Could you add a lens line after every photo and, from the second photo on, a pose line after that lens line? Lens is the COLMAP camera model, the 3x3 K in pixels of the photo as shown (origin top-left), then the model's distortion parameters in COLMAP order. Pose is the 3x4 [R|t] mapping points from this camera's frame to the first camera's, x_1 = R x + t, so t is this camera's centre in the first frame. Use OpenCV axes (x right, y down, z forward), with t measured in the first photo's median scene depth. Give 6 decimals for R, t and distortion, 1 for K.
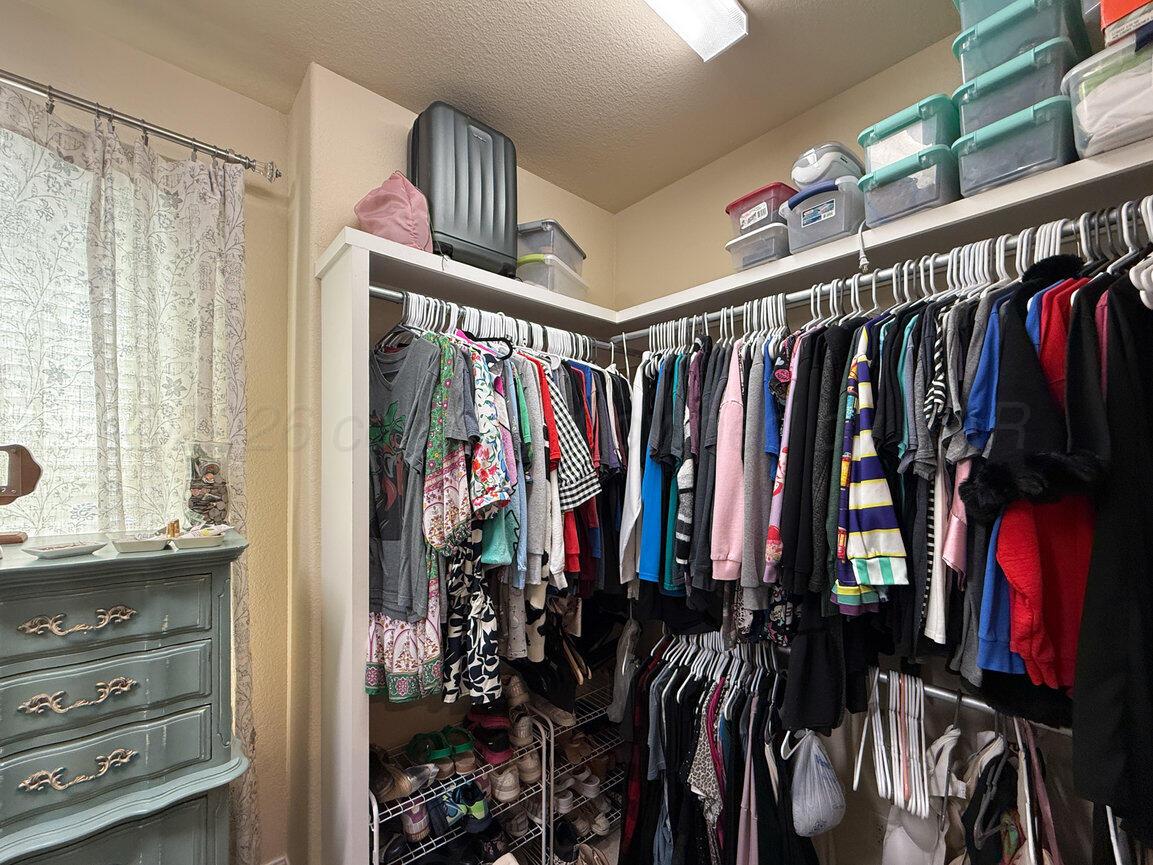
lens RADIAL K [[479.6, 0, 575.5], [0, 479.6, 467.7], [0, 0, 1]] dist [0.000174, -0.000005]
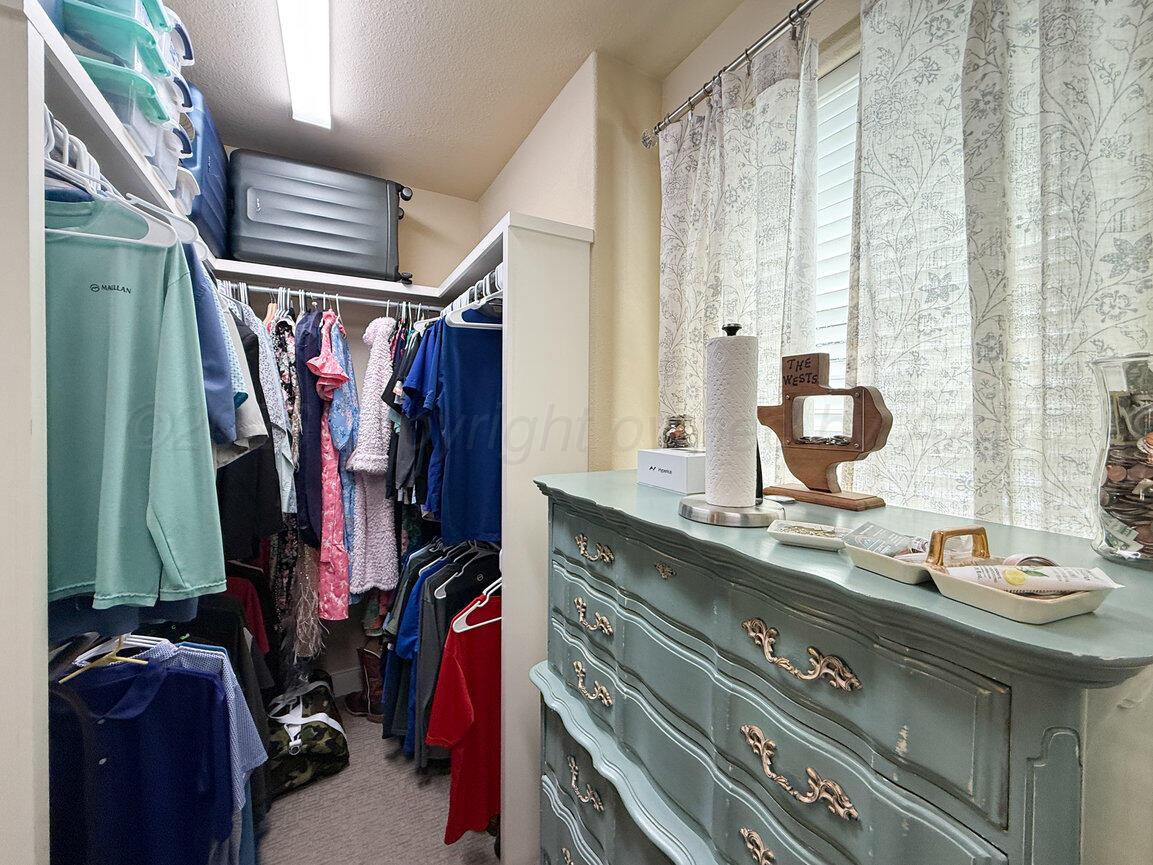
lens RADIAL K [[467.5, 0, 571.8], [0, 467.5, 419.2], [0, 0, 1]] dist [0.000898, 0.000244]
pose [[-0.232618, 0.004271, -0.972559, -0.233483], [-0.015103, 0.999854, 0.008003, 0.005363], [0.972451, 0.016551, -0.232520, 0.554840]]
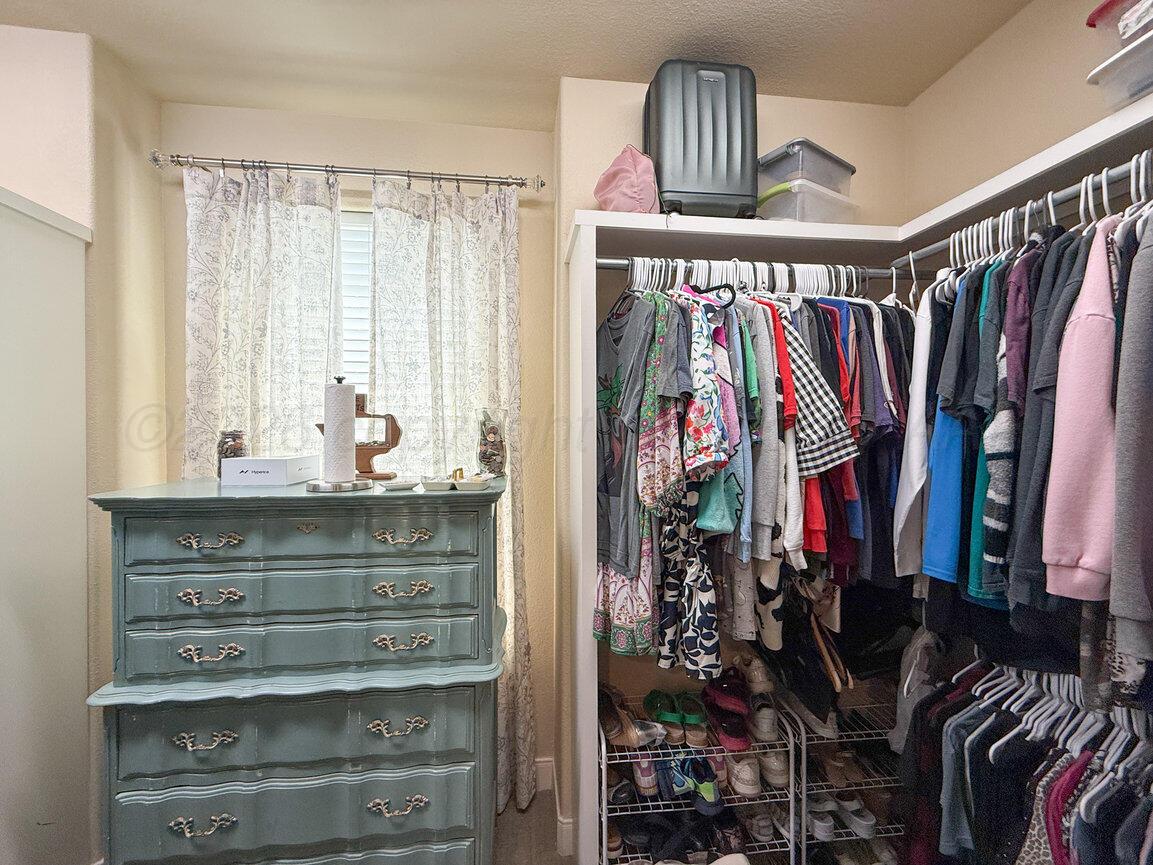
lens RADIAL K [[463.1, 0, 572.8], [0, 463.1, 429.9], [0, 0, 1]] dist [0.000126, 0.000111]
pose [[0.819171, -0.007794, -0.573496, 0.110457], [0.004644, 0.999965, -0.006955, 0.011648], [0.573531, 0.003034, 0.819179, 0.107128]]
